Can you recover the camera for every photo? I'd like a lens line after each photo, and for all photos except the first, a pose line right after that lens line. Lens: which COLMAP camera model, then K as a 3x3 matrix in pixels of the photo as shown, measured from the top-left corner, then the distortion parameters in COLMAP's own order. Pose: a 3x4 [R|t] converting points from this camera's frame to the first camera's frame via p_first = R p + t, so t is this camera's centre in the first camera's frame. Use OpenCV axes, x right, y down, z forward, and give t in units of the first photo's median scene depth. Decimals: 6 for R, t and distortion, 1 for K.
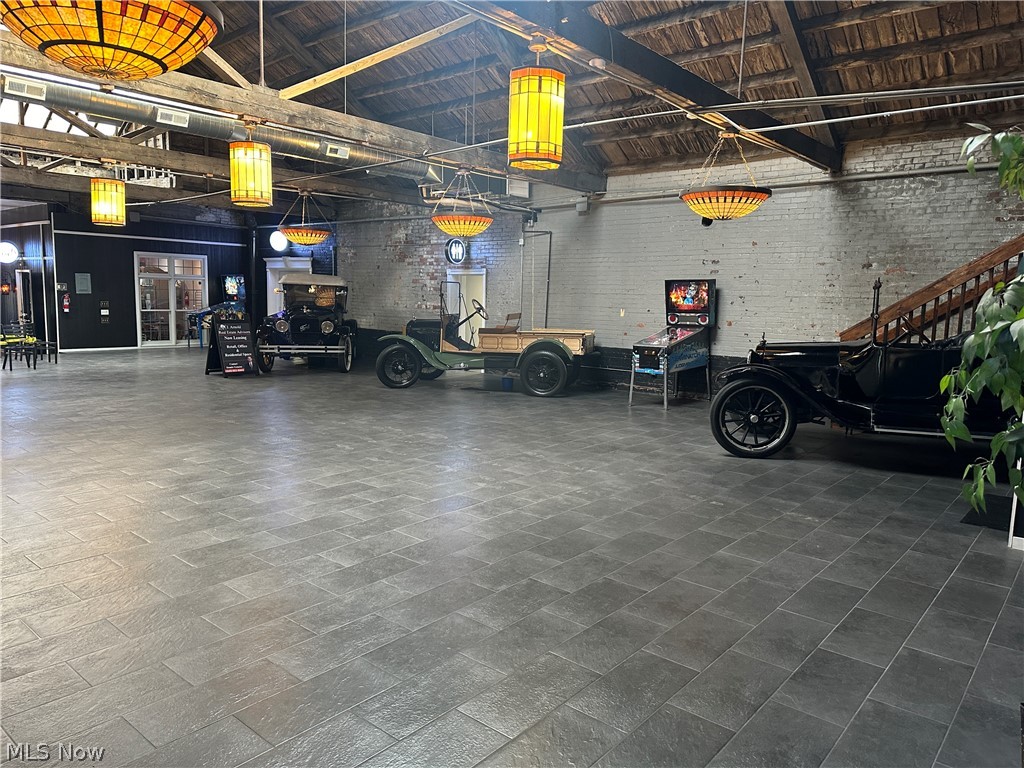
lens RADIAL K [[706.0, 0, 516.9], [0, 706.0, 388.4], [0, 0, 1]] dist [0.121626, -0.203716]
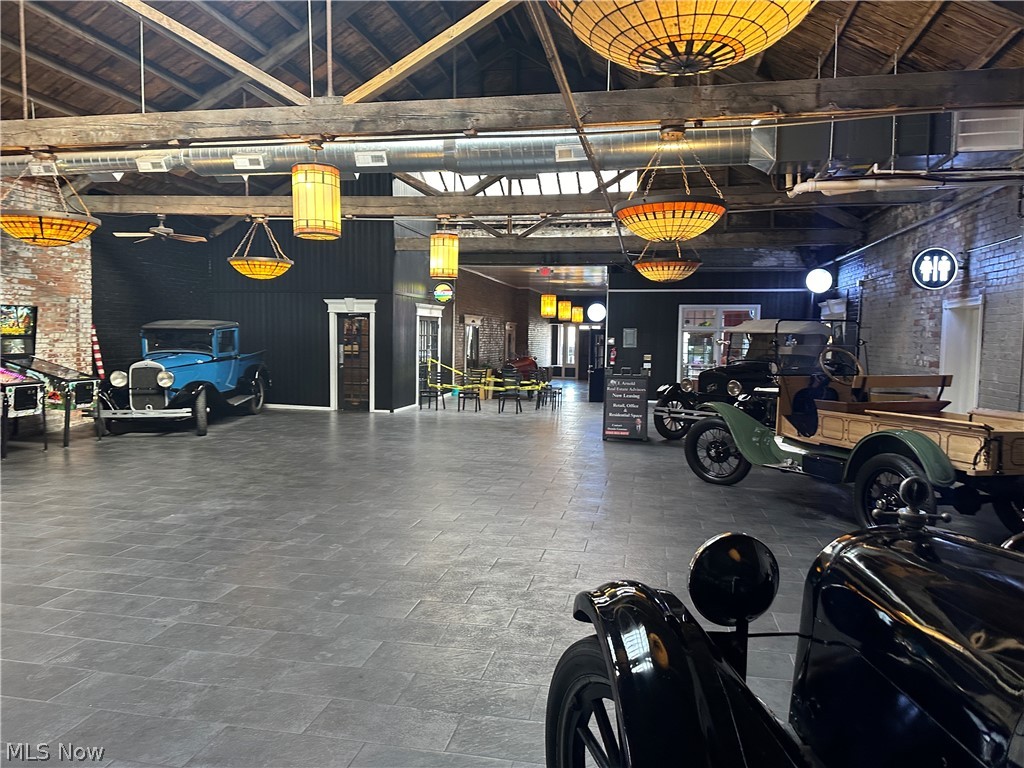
lens RADIAL K [[706.0, 0, 516.9], [0, 706.0, 388.4], [0, 0, 1]] dist [0.121626, -0.203716]
pose [[0.488050, 0.045253, -0.871642, 0.450762], [-0.113840, 0.993425, -0.012166, -0.084356], [0.865360, 0.105165, 0.489993, 0.725661]]
